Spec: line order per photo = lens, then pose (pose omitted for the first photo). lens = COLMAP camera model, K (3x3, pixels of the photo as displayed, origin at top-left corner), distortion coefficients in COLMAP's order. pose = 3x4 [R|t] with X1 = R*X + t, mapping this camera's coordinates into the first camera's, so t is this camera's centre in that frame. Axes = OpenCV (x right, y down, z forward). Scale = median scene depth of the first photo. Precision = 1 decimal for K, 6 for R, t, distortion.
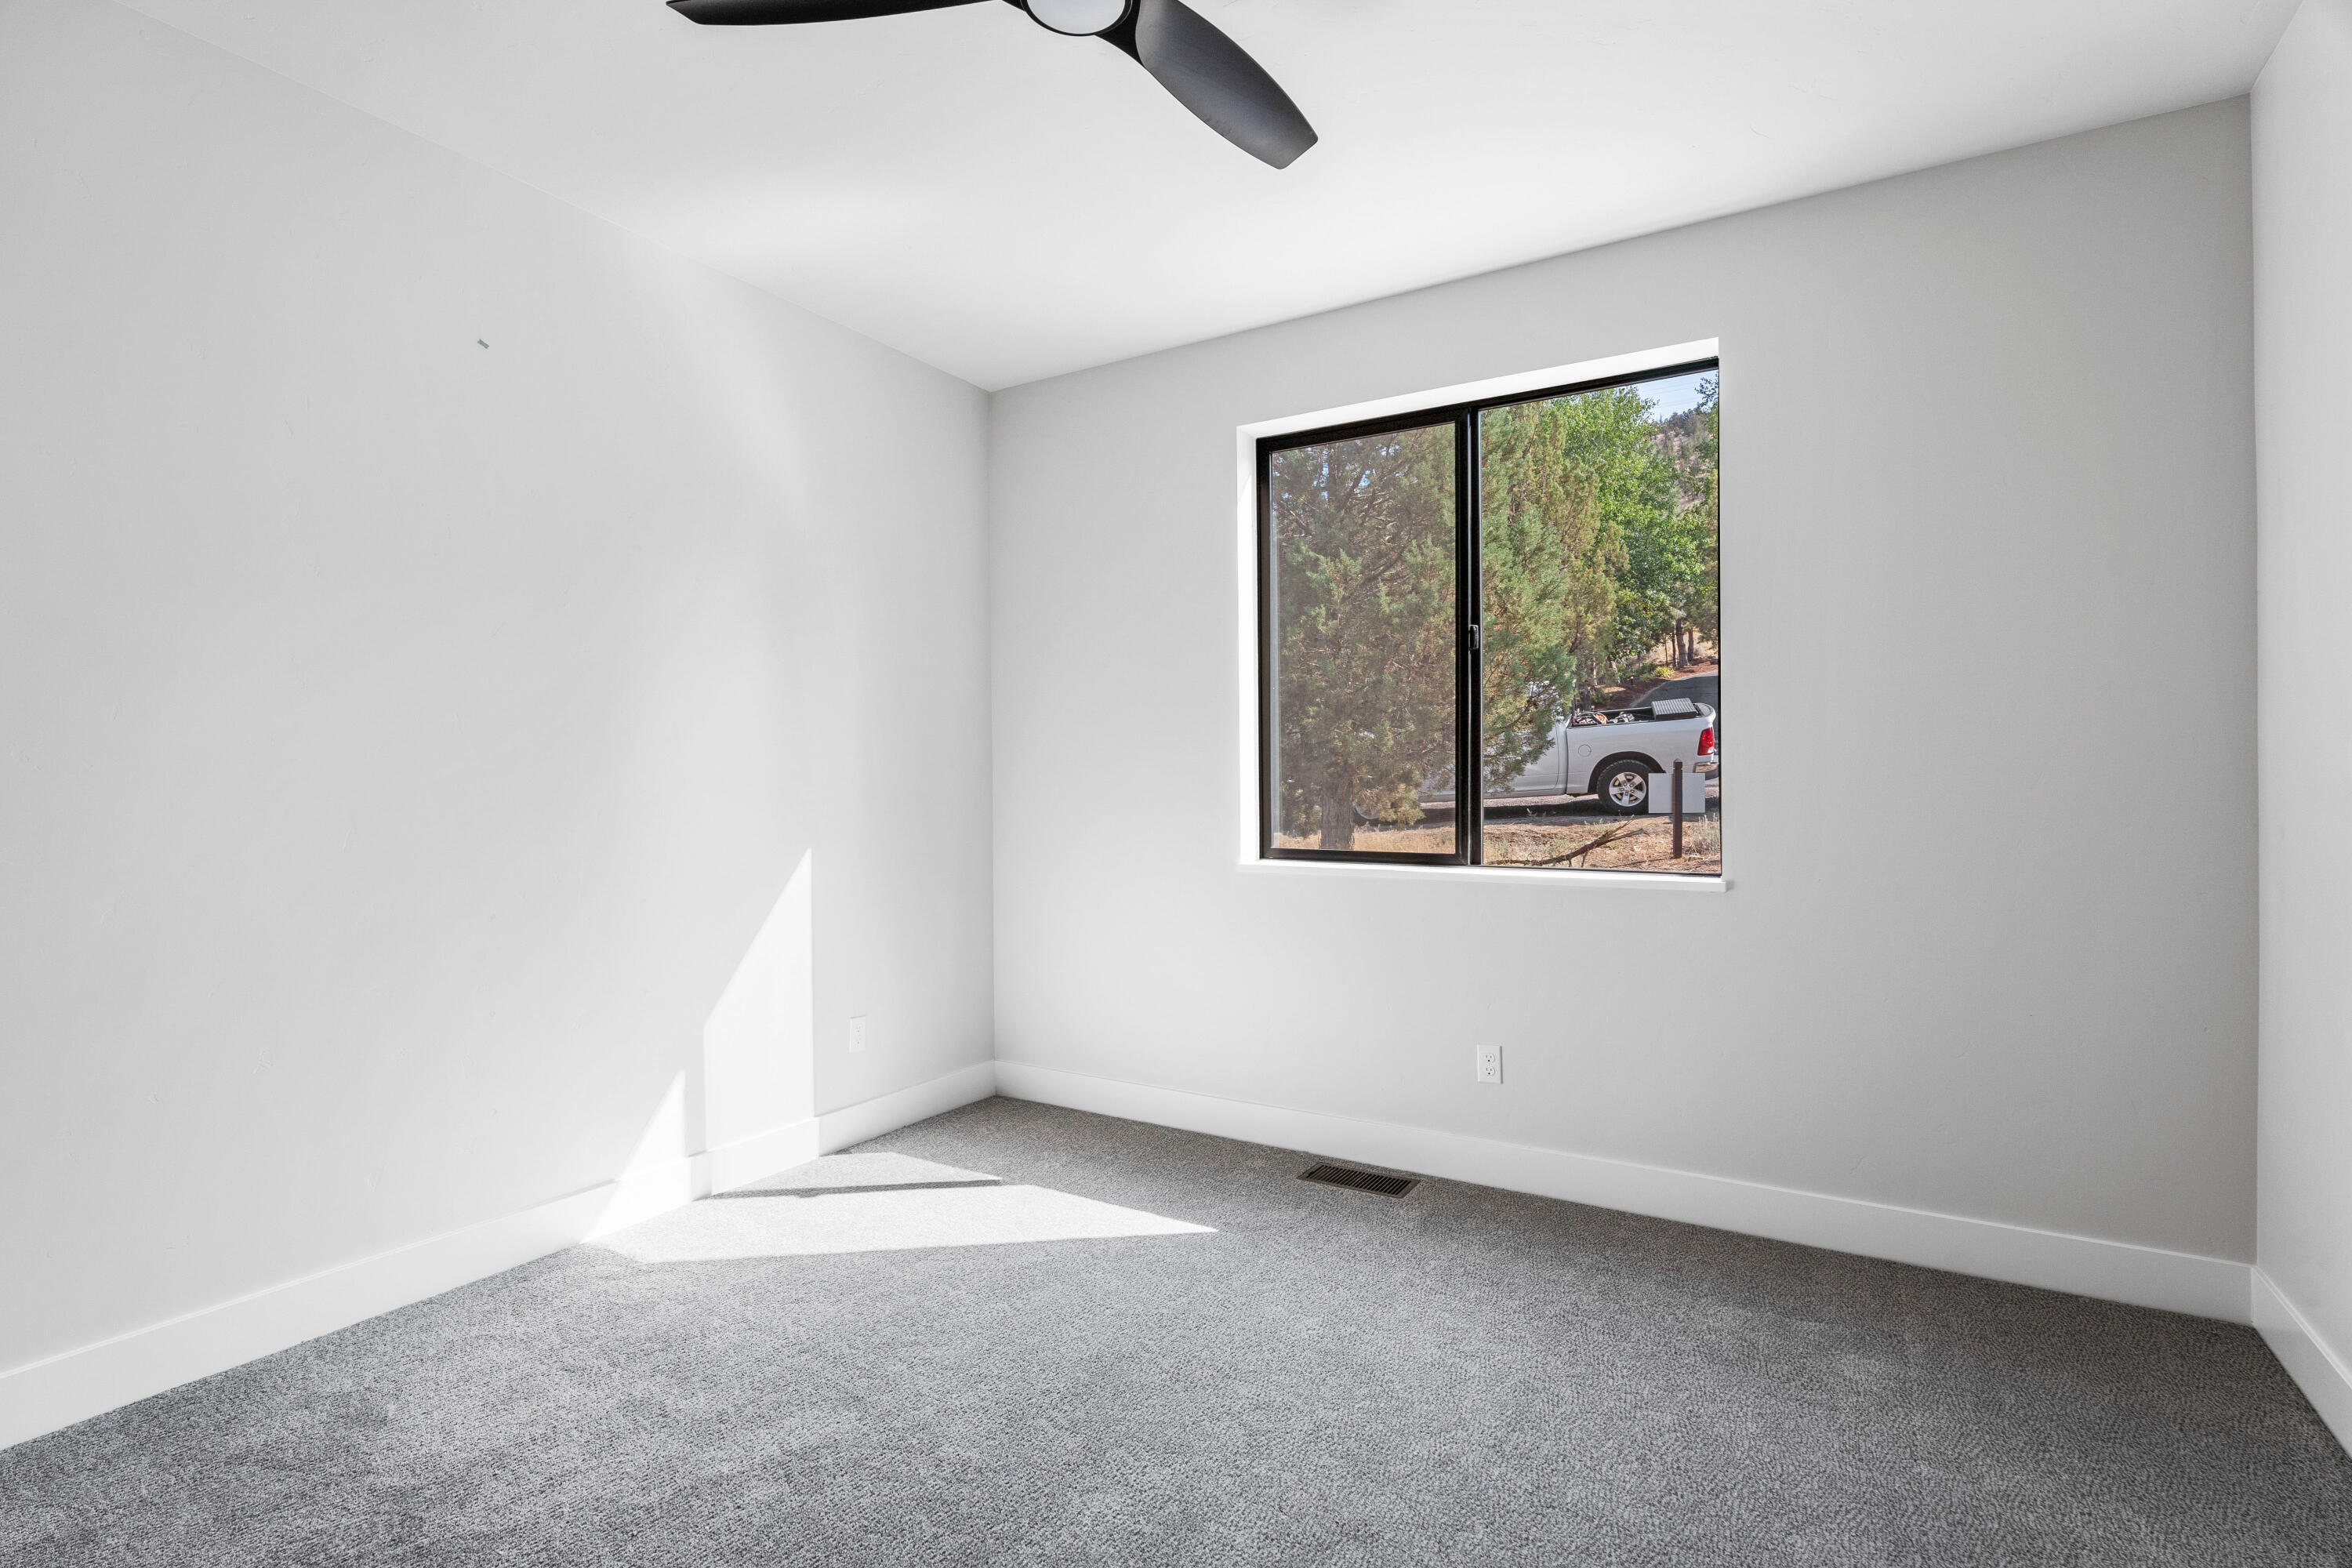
lens RADIAL K [[1108.0, 0, 1160.5], [0, 1108.0, 794.4], [0, 0, 1]] dist [-0.009491, -0.001806]
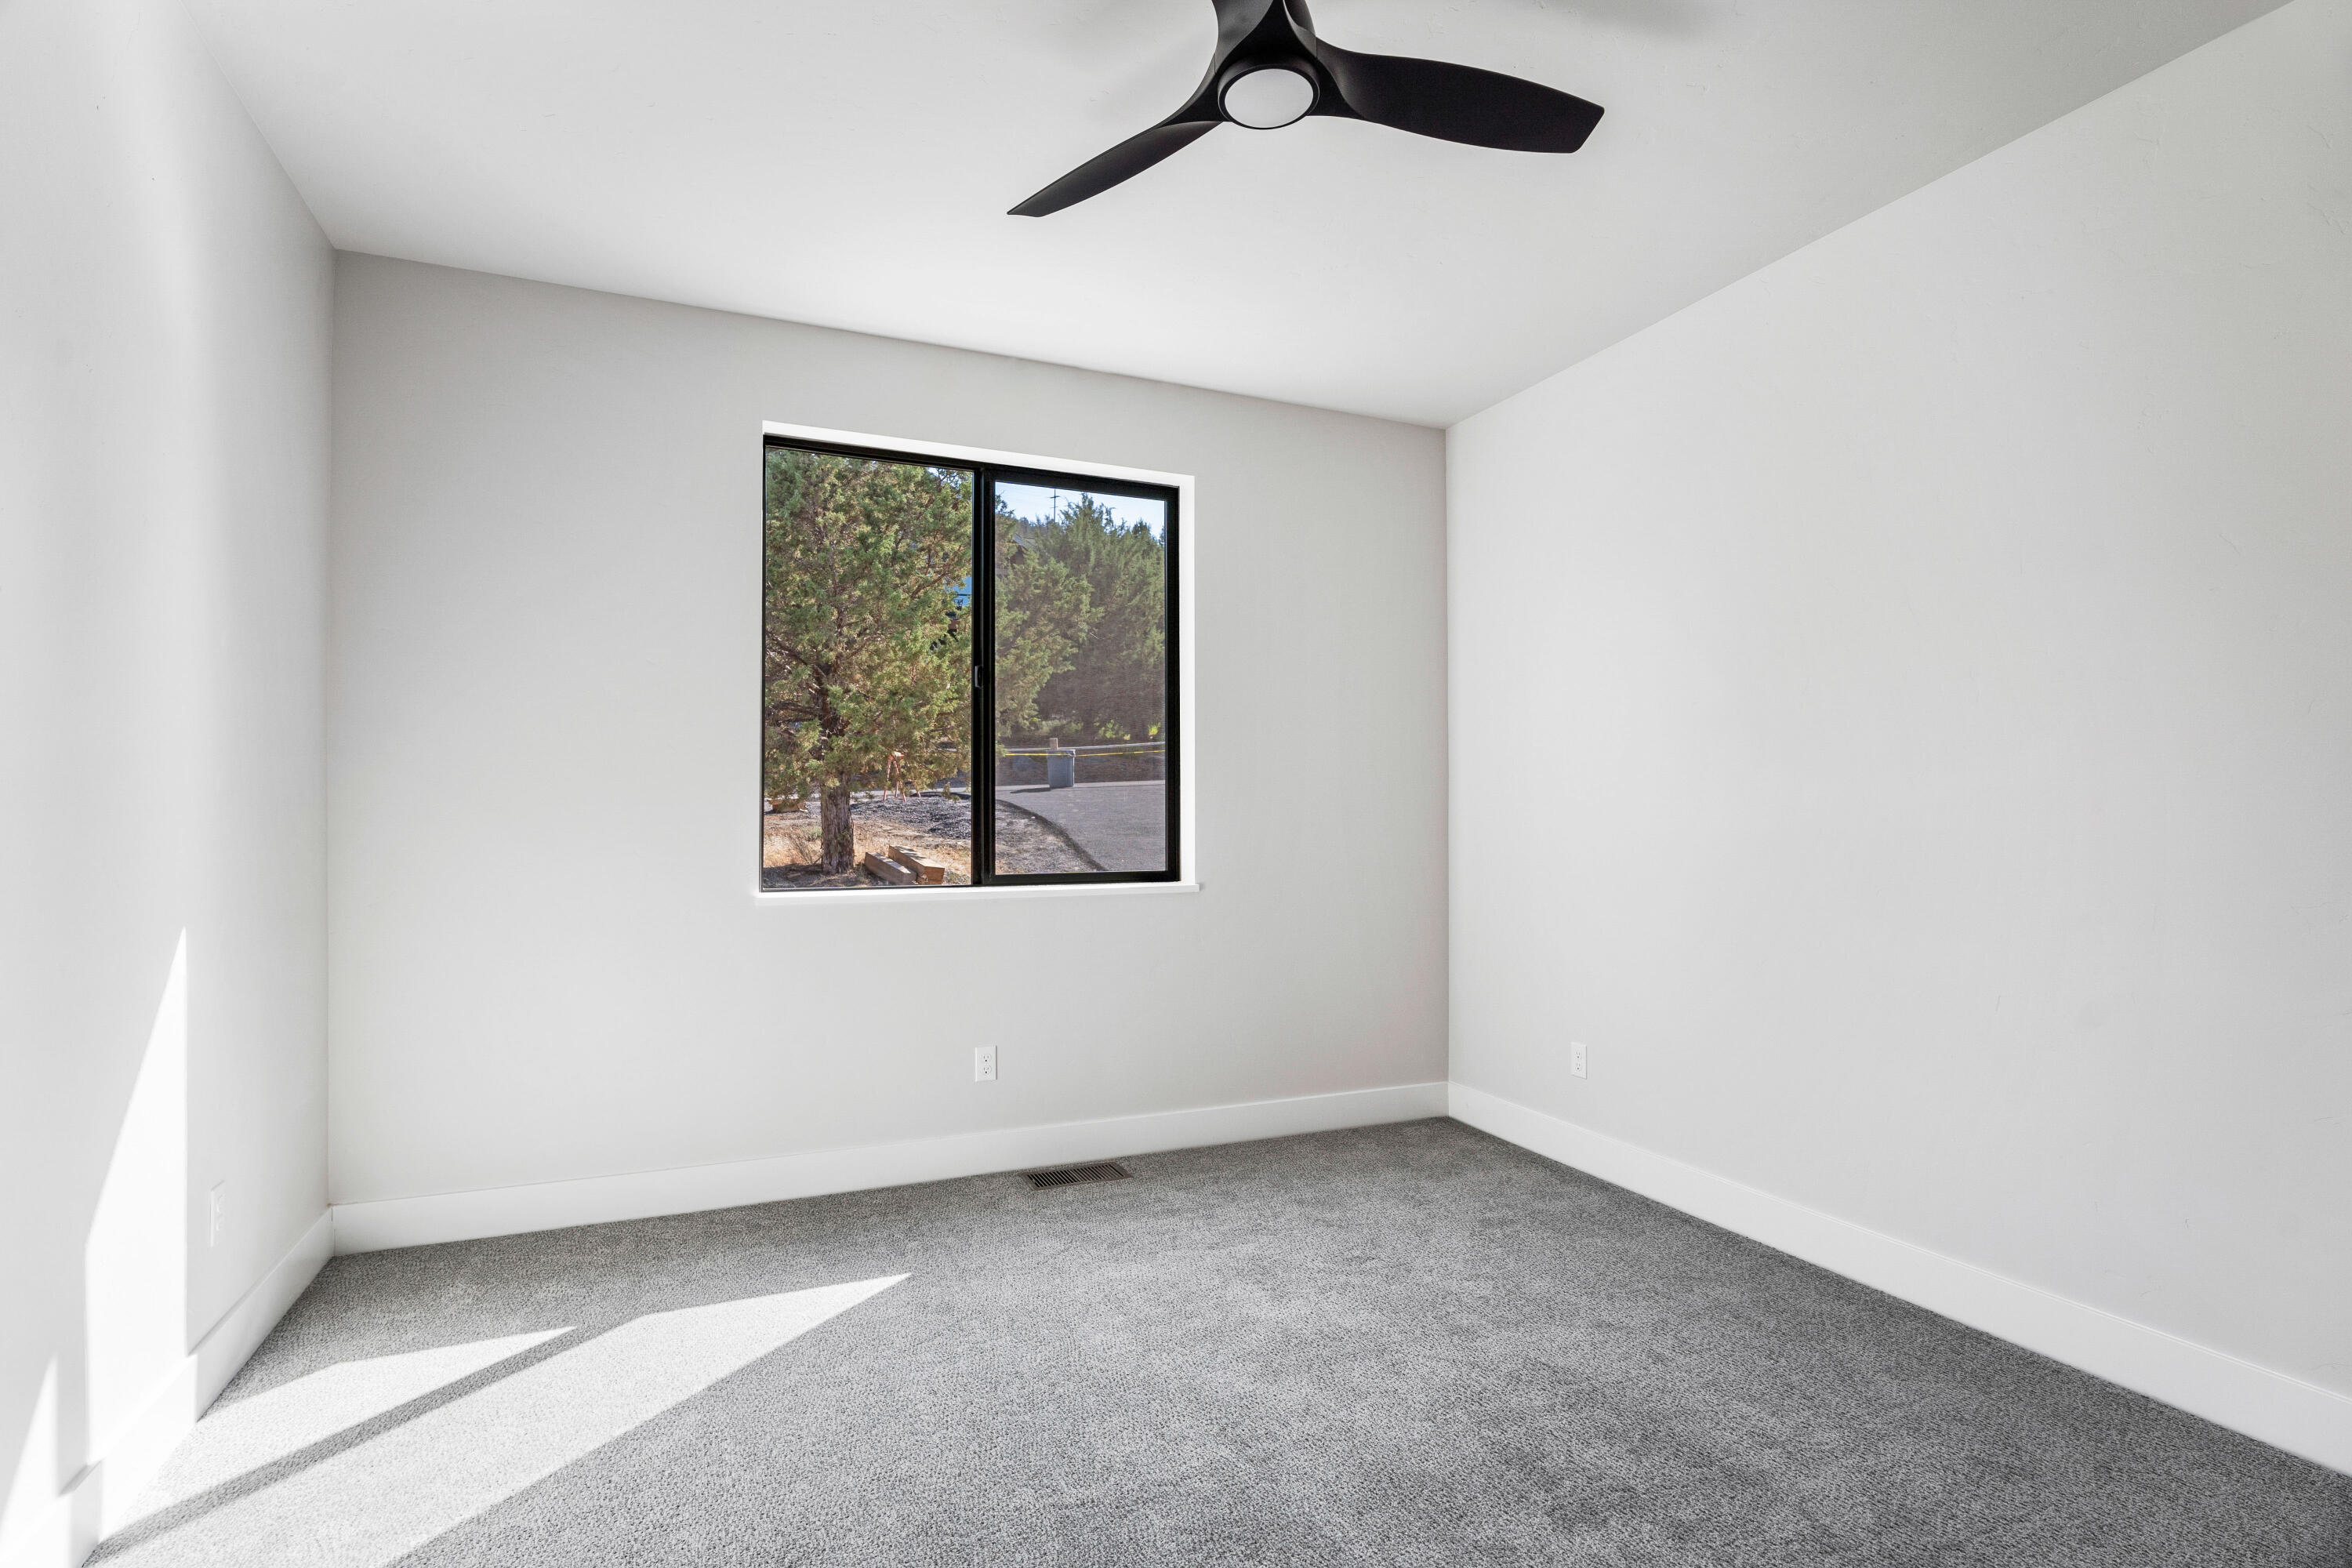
lens RADIAL K [[1108.0, 0, 1160.5], [0, 1108.0, 794.4], [0, 0, 1]] dist [-0.009491, -0.001806]
pose [[0.593432, 0.010247, 0.804819, -0.530237], [-0.002316, 0.999937, -0.011023, -0.013299], [-0.804881, 0.004677, 0.593418, 0.225008]]
